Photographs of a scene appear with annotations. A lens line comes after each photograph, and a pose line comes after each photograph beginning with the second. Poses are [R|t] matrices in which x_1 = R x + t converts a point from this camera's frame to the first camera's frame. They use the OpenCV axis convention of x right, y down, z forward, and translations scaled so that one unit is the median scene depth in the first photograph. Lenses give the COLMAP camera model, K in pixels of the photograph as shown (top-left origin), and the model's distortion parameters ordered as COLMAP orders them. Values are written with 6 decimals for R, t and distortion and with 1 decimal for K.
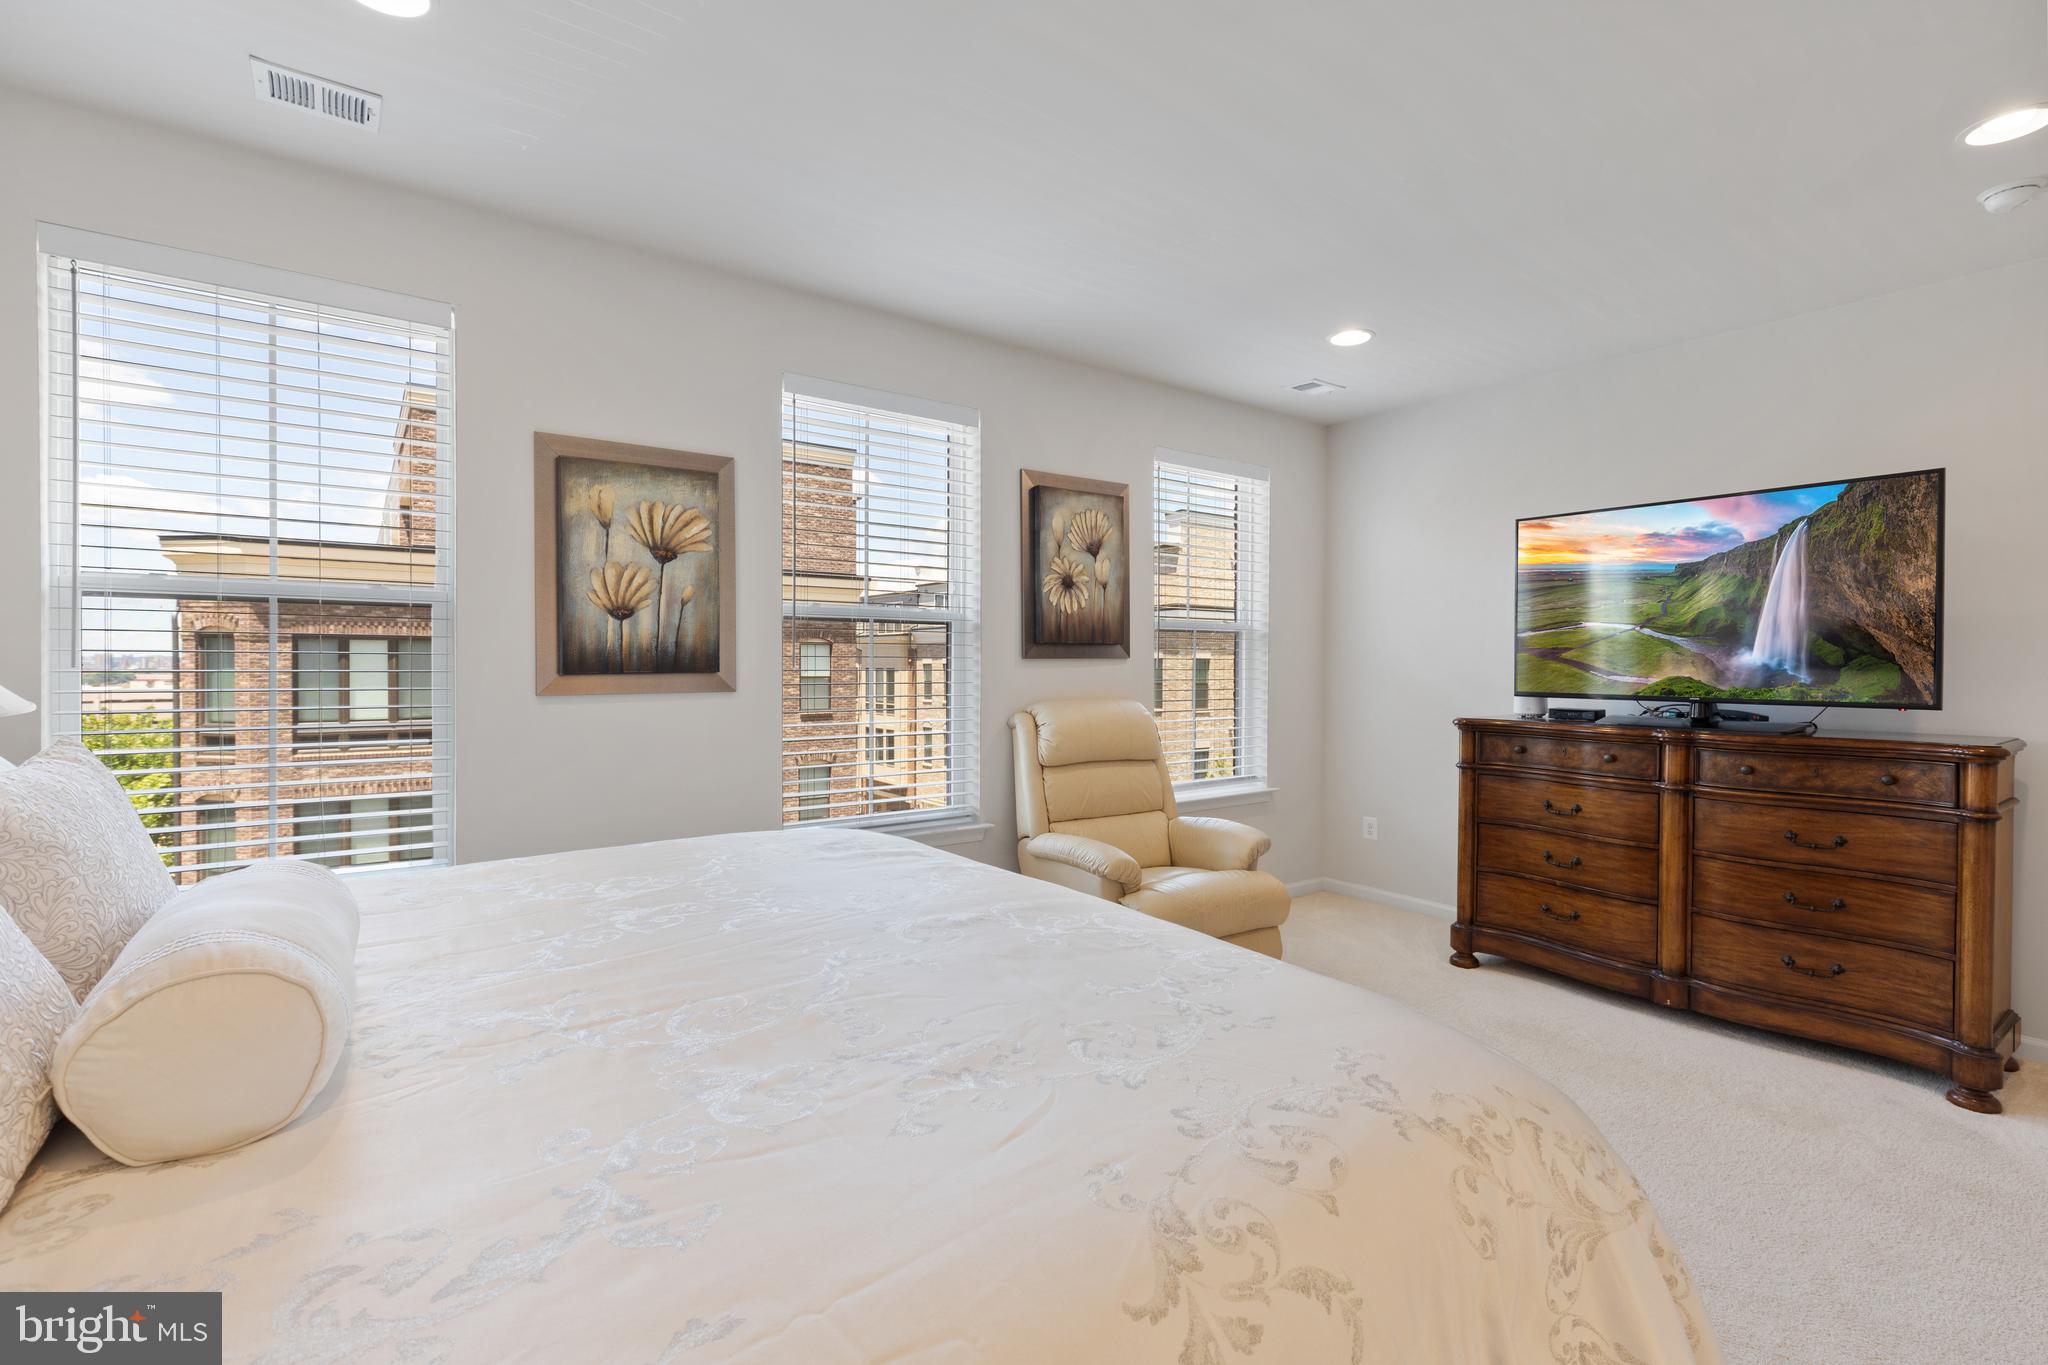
lens RADIAL K [[927.1, 0, 1018.2], [0, 927.1, 666.1], [0, 0, 1]] dist [0.005941, -0.001785]
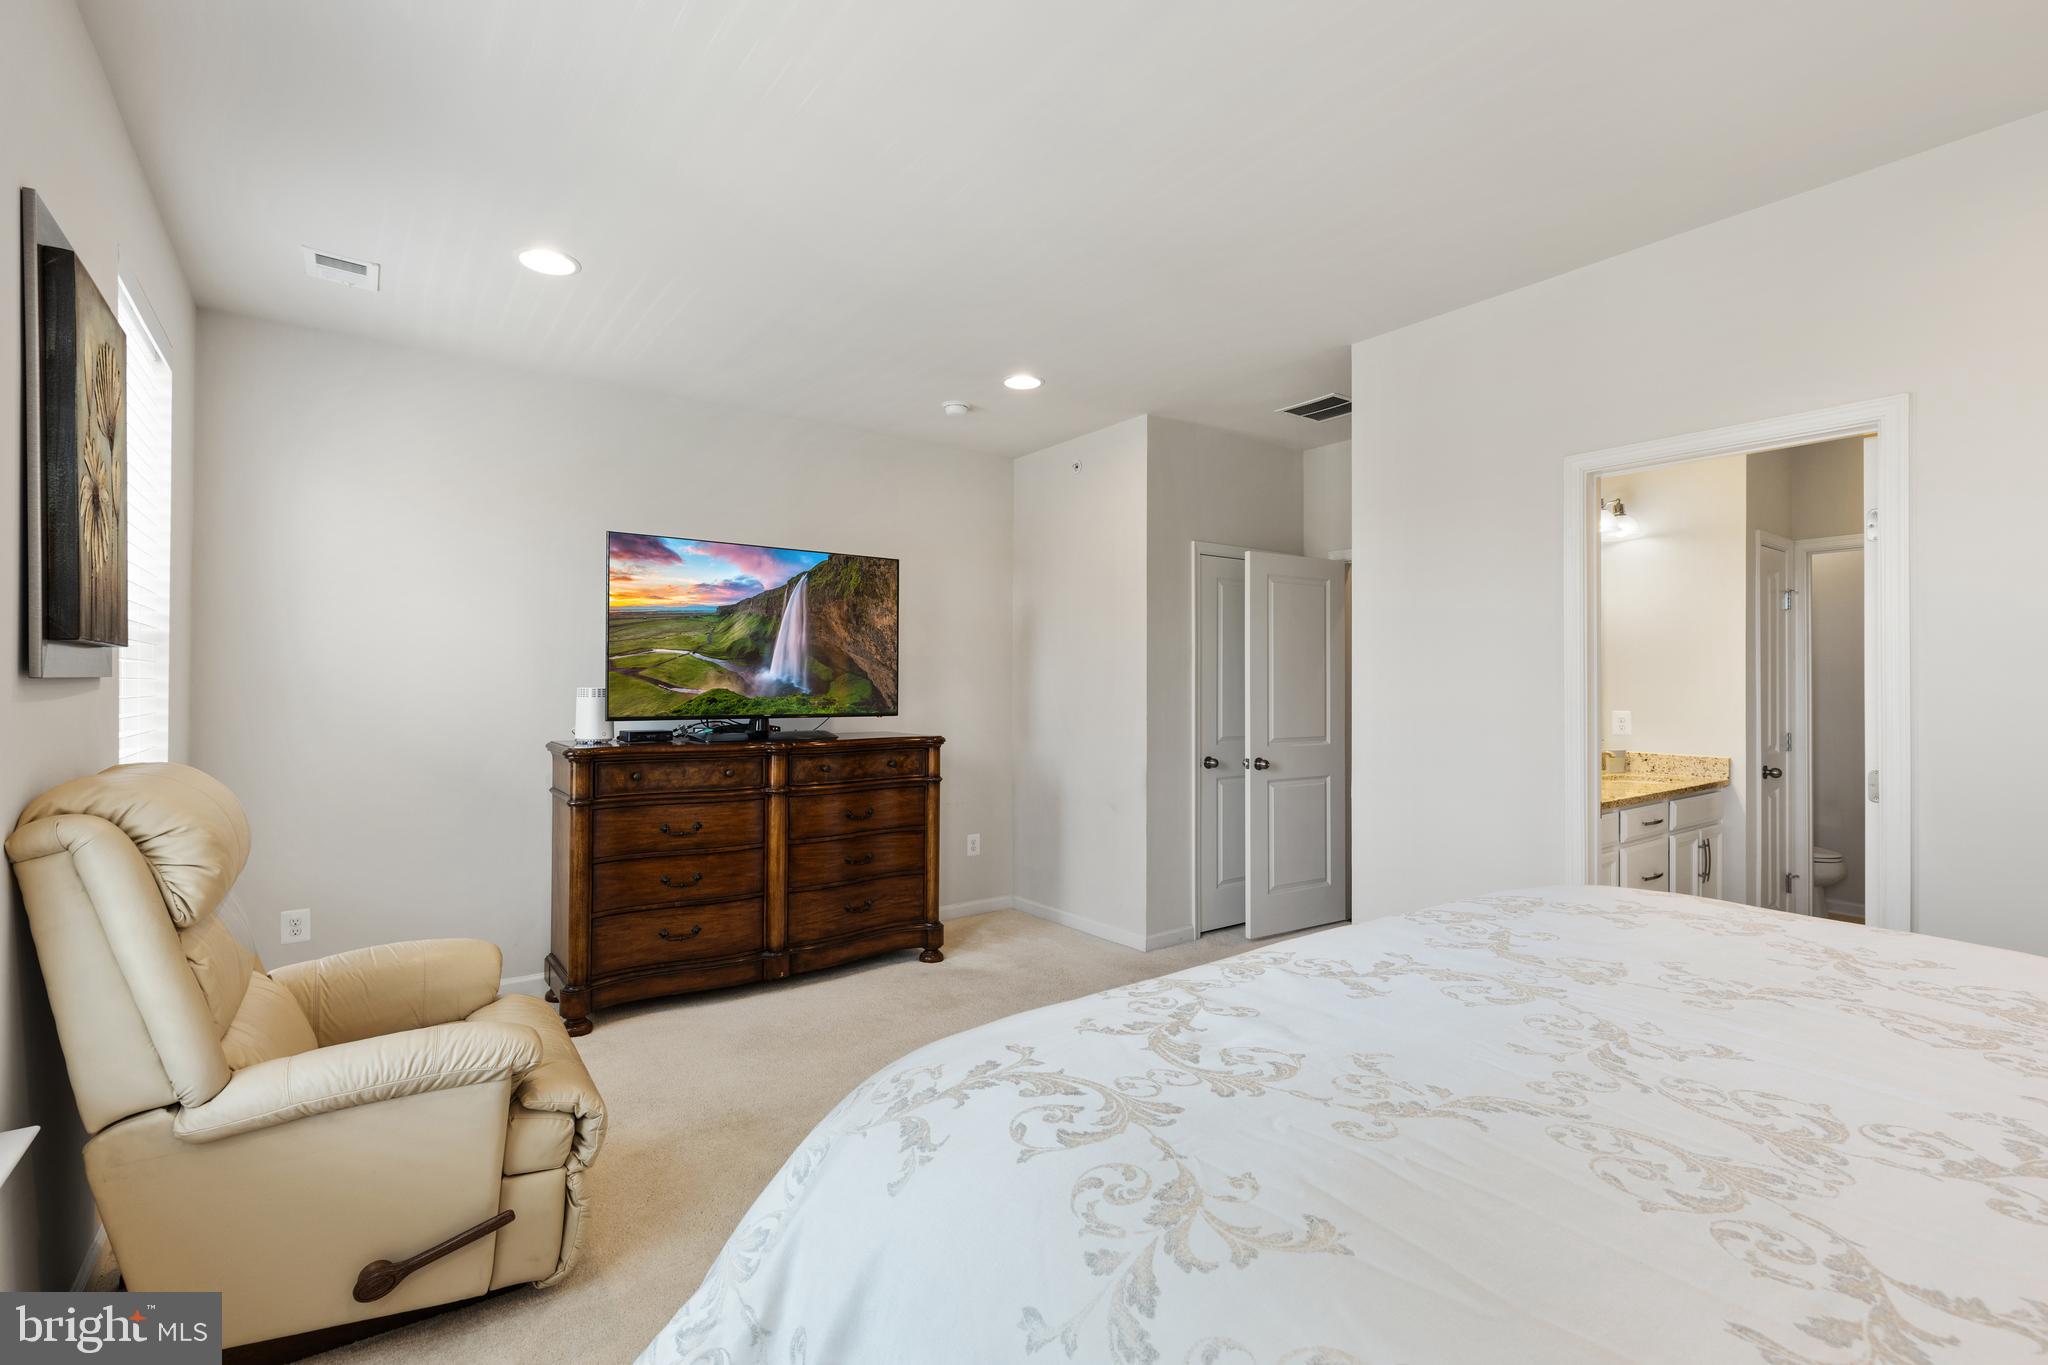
lens RADIAL K [[927.1, 0, 1029.4], [0, 927.1, 682.7], [0, 0, 1]] dist [0.005941, -0.001785]
pose [[-0.000233, -0.005917, 0.999982, -0.455500], [0.002916, 0.999978, 0.005918, -0.011525], [-0.999996, 0.002918, -0.000216, 0.672145]]
